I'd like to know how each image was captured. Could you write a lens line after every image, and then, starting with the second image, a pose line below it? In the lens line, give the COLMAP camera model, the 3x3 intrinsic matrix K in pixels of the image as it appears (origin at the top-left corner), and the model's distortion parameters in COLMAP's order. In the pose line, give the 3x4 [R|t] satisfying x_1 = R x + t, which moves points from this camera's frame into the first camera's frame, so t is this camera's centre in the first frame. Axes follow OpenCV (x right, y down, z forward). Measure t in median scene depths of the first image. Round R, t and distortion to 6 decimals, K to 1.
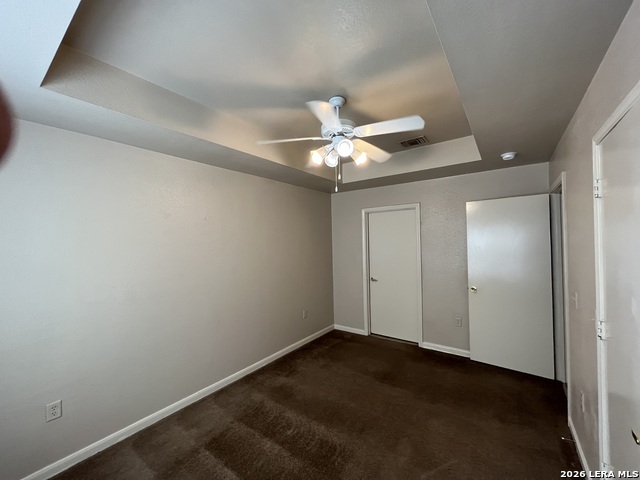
lens RADIAL K [[257.5, 0, 319.3], [0, 257.5, 240.3], [0, 0, 1]] dist [-0.000939, 0.000192]
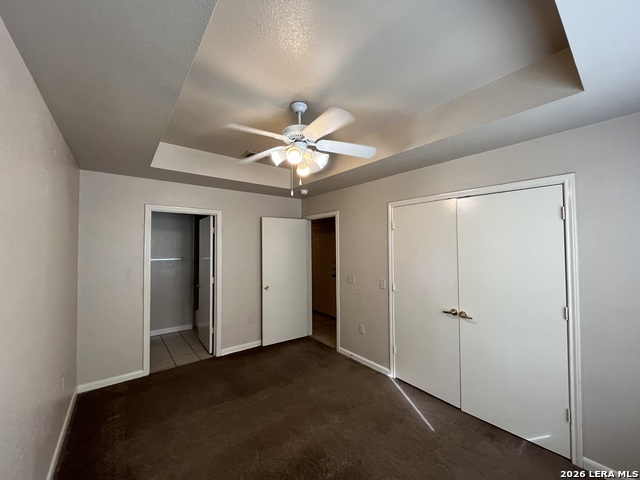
lens RADIAL K [[257.5, 0, 321.4], [0, 257.5, 242.2], [0, 0, 1]] dist [-0.000939, 0.000192]
pose [[0.267869, 0.034637, 0.962832, -0.590884], [-0.006981, 0.999397, -0.034010, 0.011823], [-0.963430, 0.002388, 0.267950, 0.455128]]
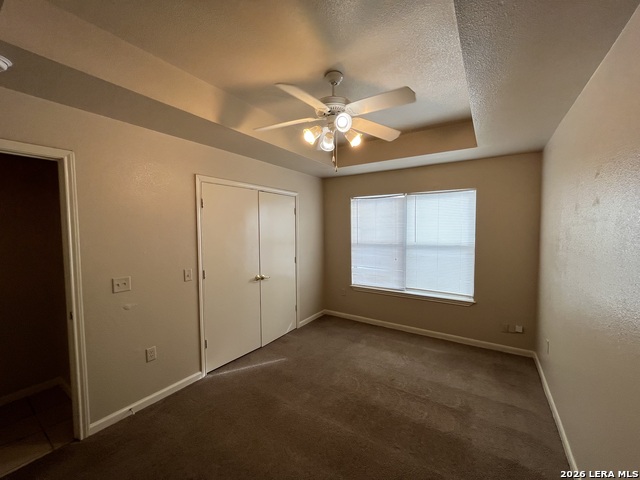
lens RADIAL K [[257.5, 0, 318.3], [0, 257.5, 243.0], [0, 0, 1]] dist [-0.000939, 0.000192]
pose [[-0.998658, 0.028154, -0.043478, 0.135696], [0.025951, 0.998390, 0.050431, 0.009647], [0.044828, 0.049235, -0.997781, 1.381612]]
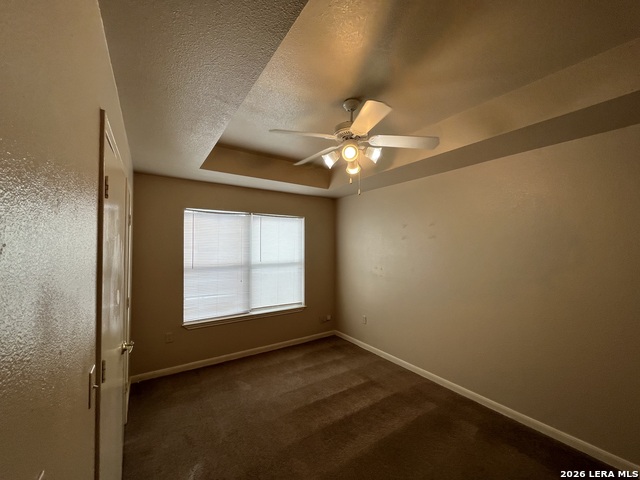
lens RADIAL K [[257.5, 0, 316.6], [0, 257.5, 241.2], [0, 0, 1]] dist [-0.000939, 0.000192]
pose [[-0.350468, 0.002420, -0.936571, 0.724931], [0.017670, 0.999836, -0.004029, -0.010013], [0.936408, -0.017961, -0.350454, 0.856340]]
